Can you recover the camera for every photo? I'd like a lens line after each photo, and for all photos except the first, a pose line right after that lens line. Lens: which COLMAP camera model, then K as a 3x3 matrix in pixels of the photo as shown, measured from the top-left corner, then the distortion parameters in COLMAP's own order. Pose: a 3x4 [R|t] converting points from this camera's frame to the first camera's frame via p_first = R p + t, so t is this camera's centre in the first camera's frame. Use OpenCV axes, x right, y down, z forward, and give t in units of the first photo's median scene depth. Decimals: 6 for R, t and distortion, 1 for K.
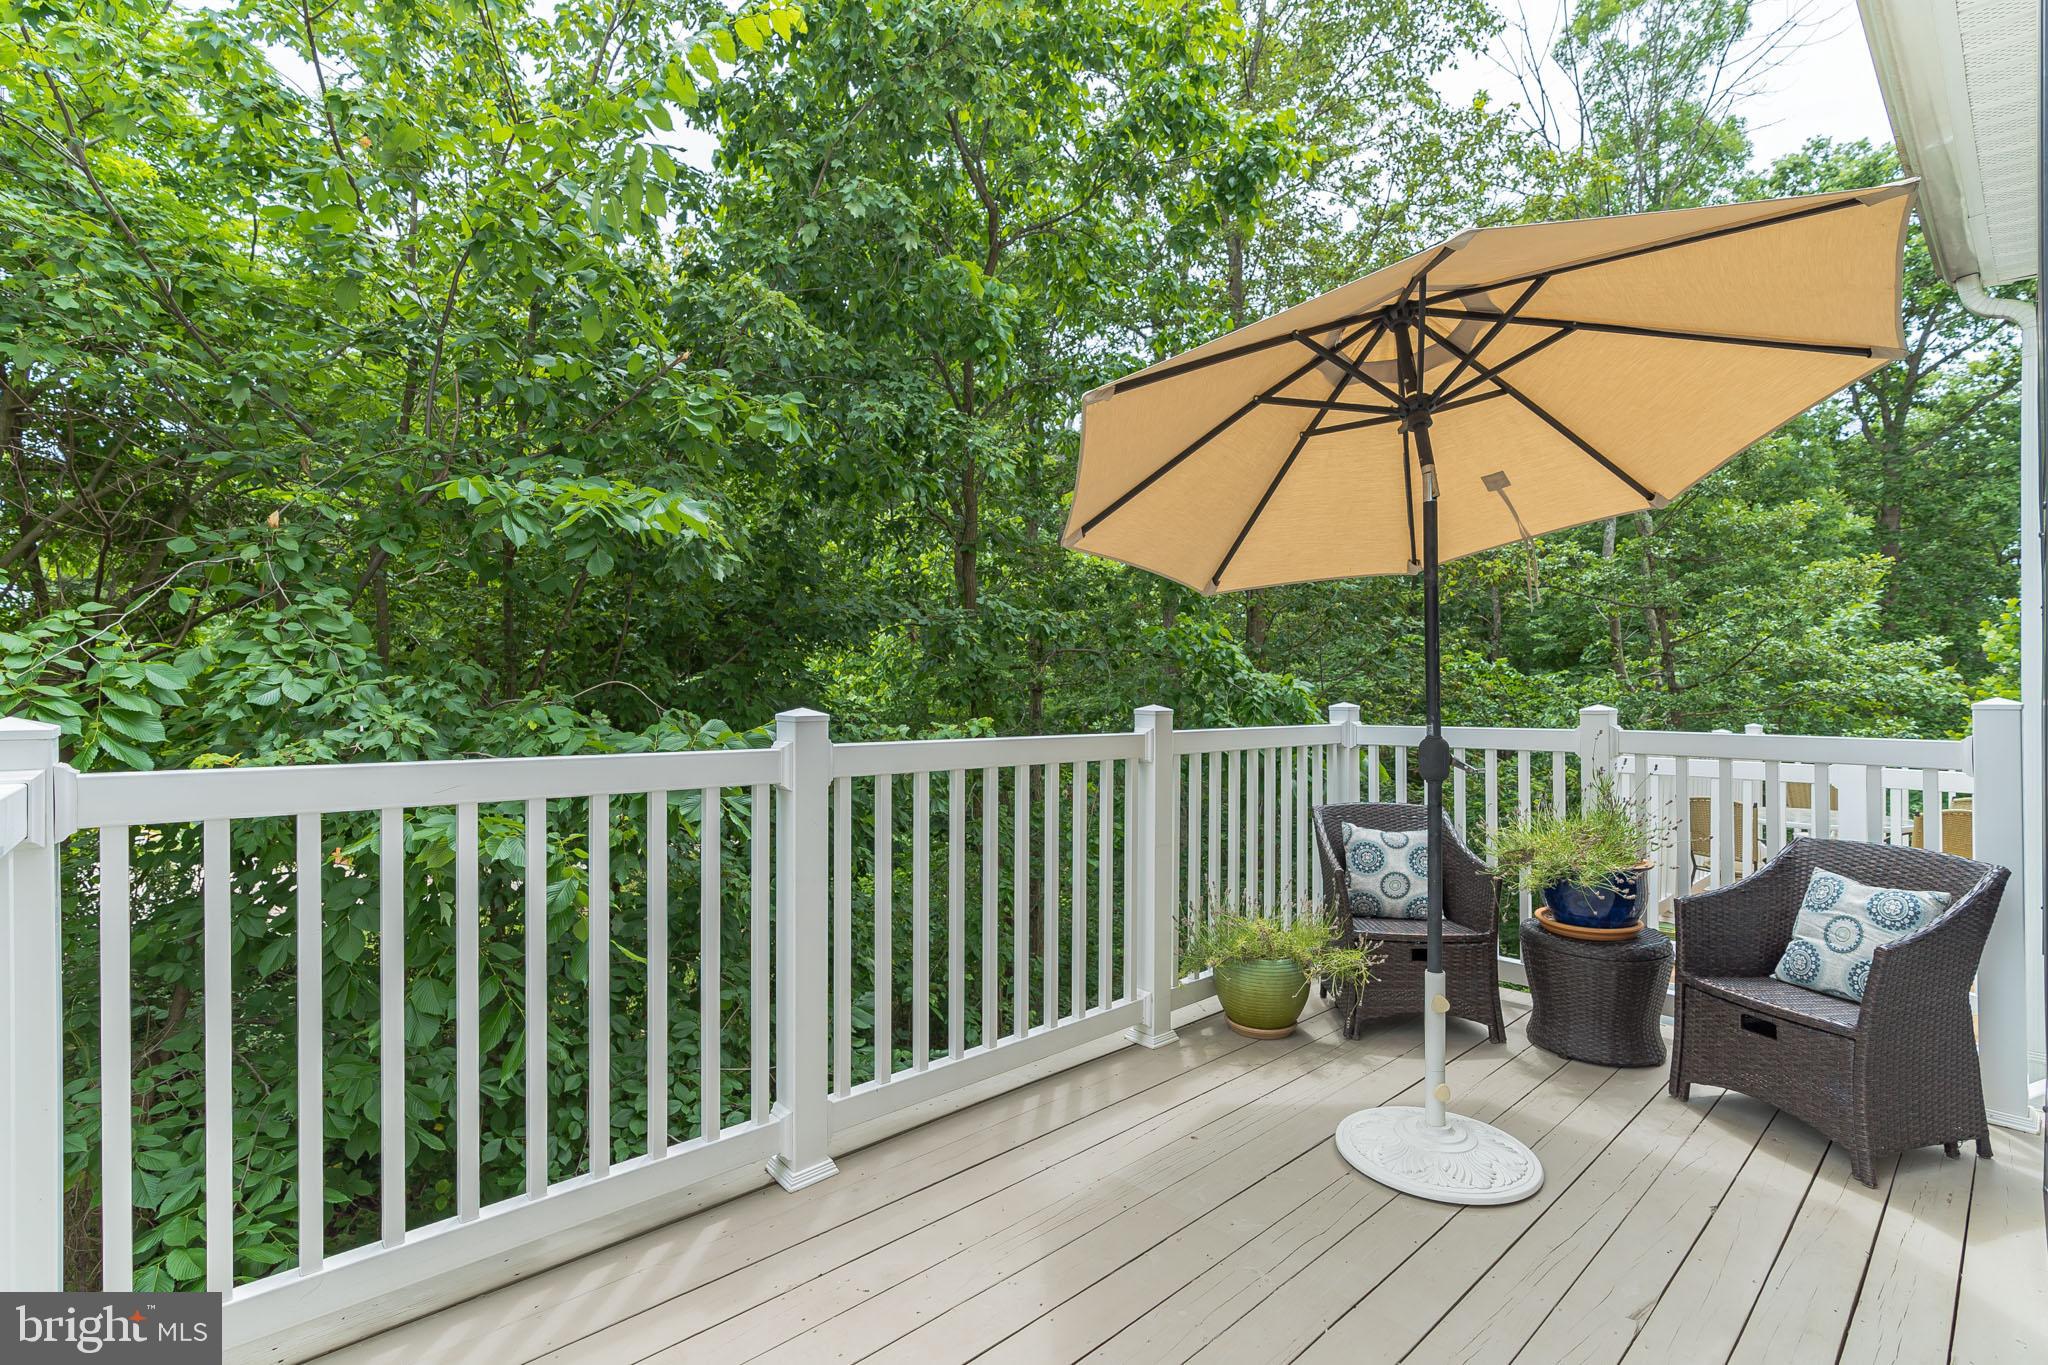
lens RADIAL K [[944.0, 0, 1034.7], [0, 944.0, 678.9], [0, 0, 1]] dist [-0.000112, 0.000967]
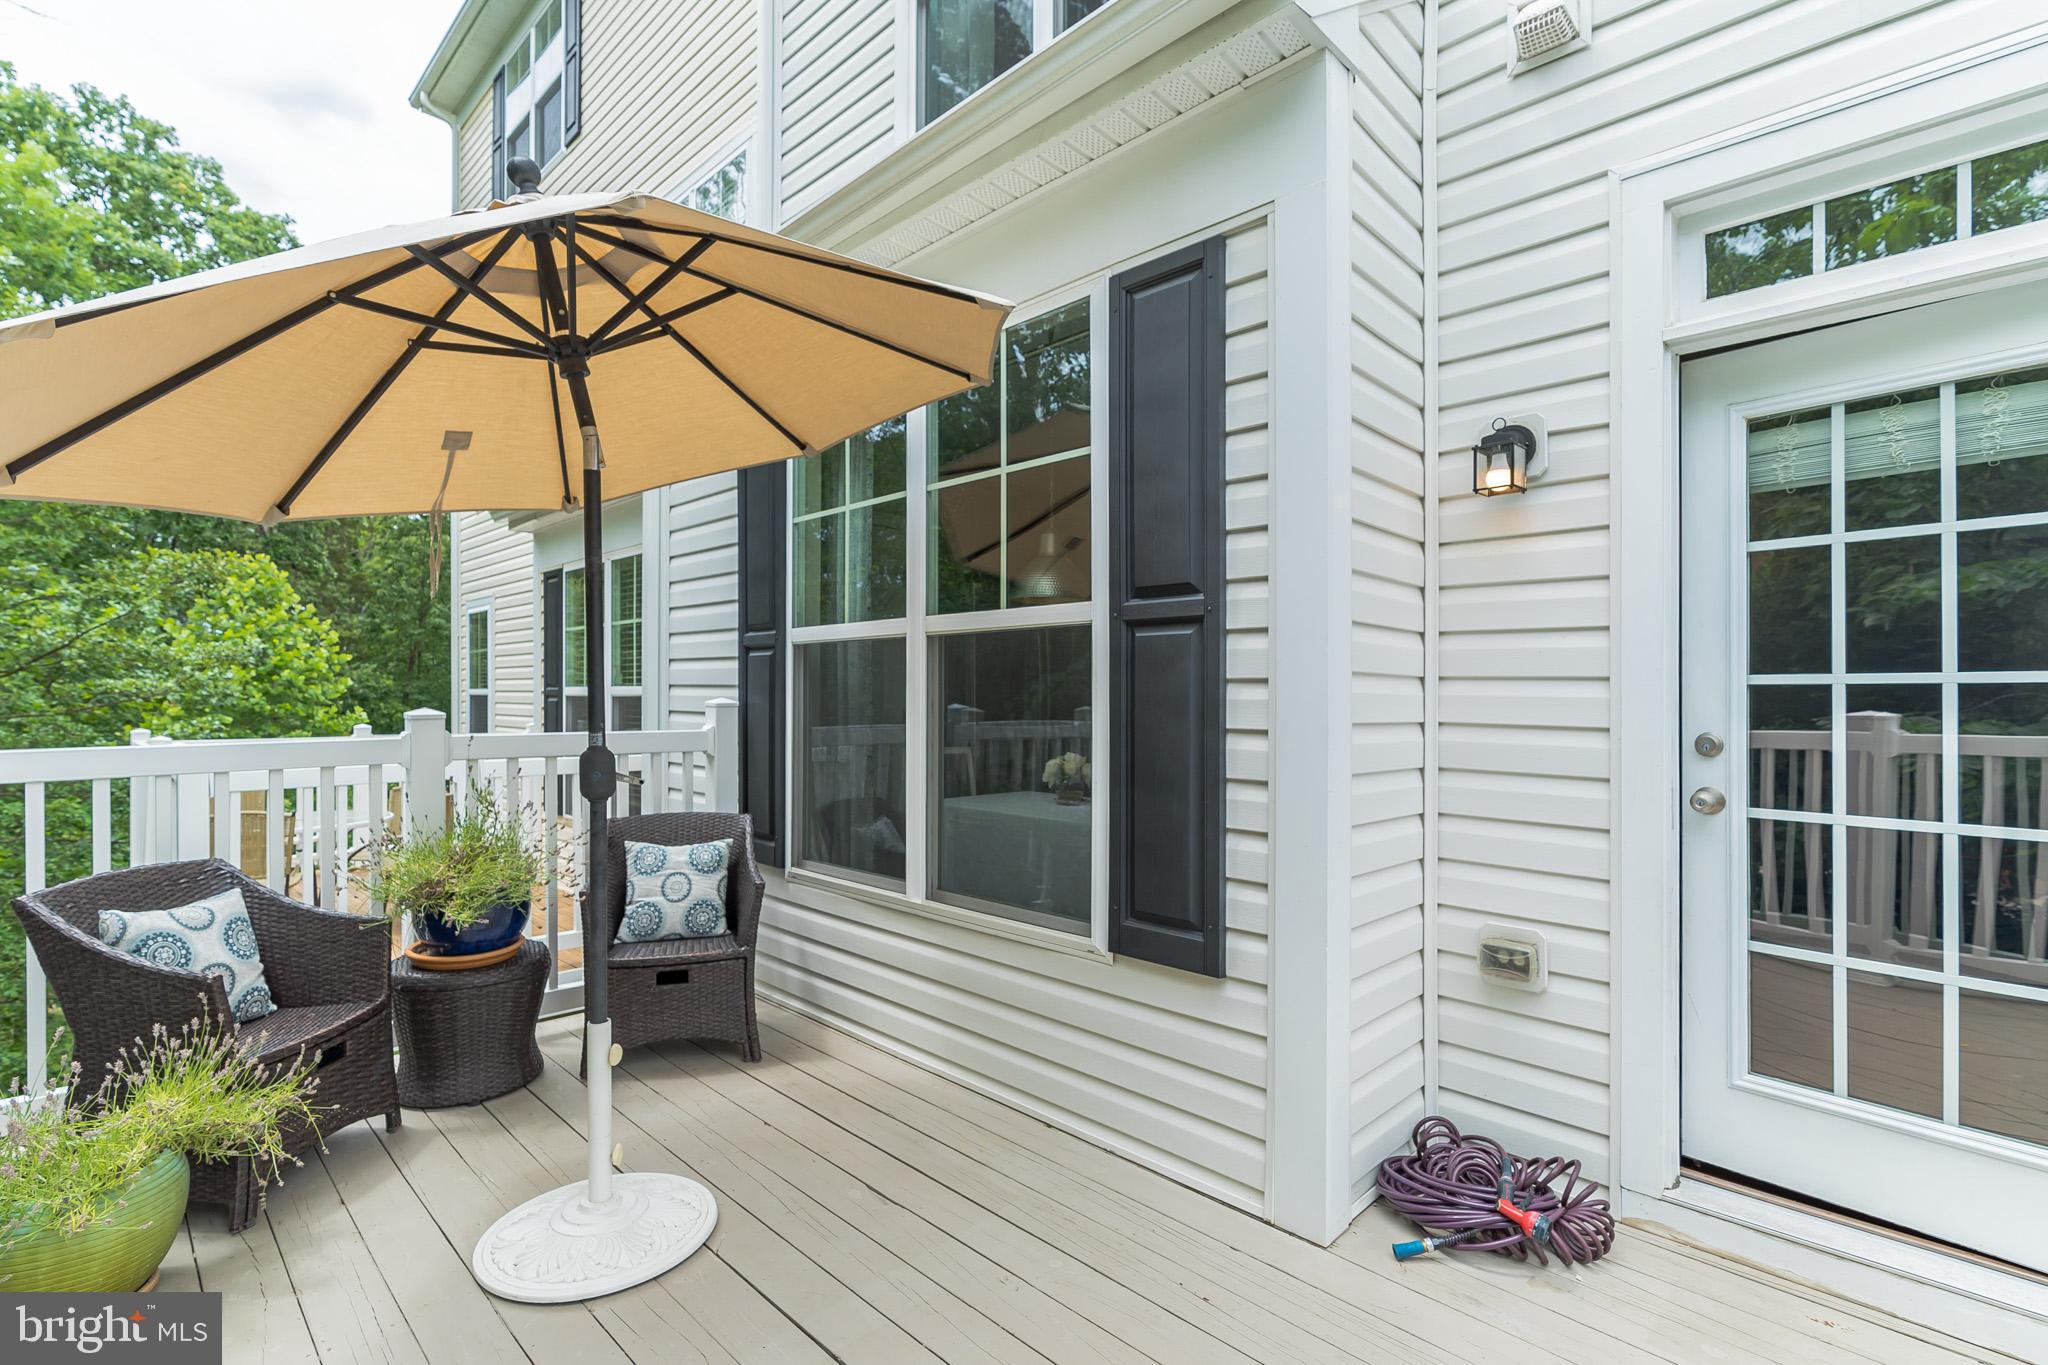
lens RADIAL K [[944.0, 0, 1035.0], [0, 944.0, 699.9], [0, 0, 1]] dist [-0.000112, 0.000967]
pose [[-0.046806, -0.008435, 0.998868, -0.392346], [-0.008021, 0.999935, 0.008069, 0.010835], [-0.998872, -0.007634, -0.046870, 0.579185]]
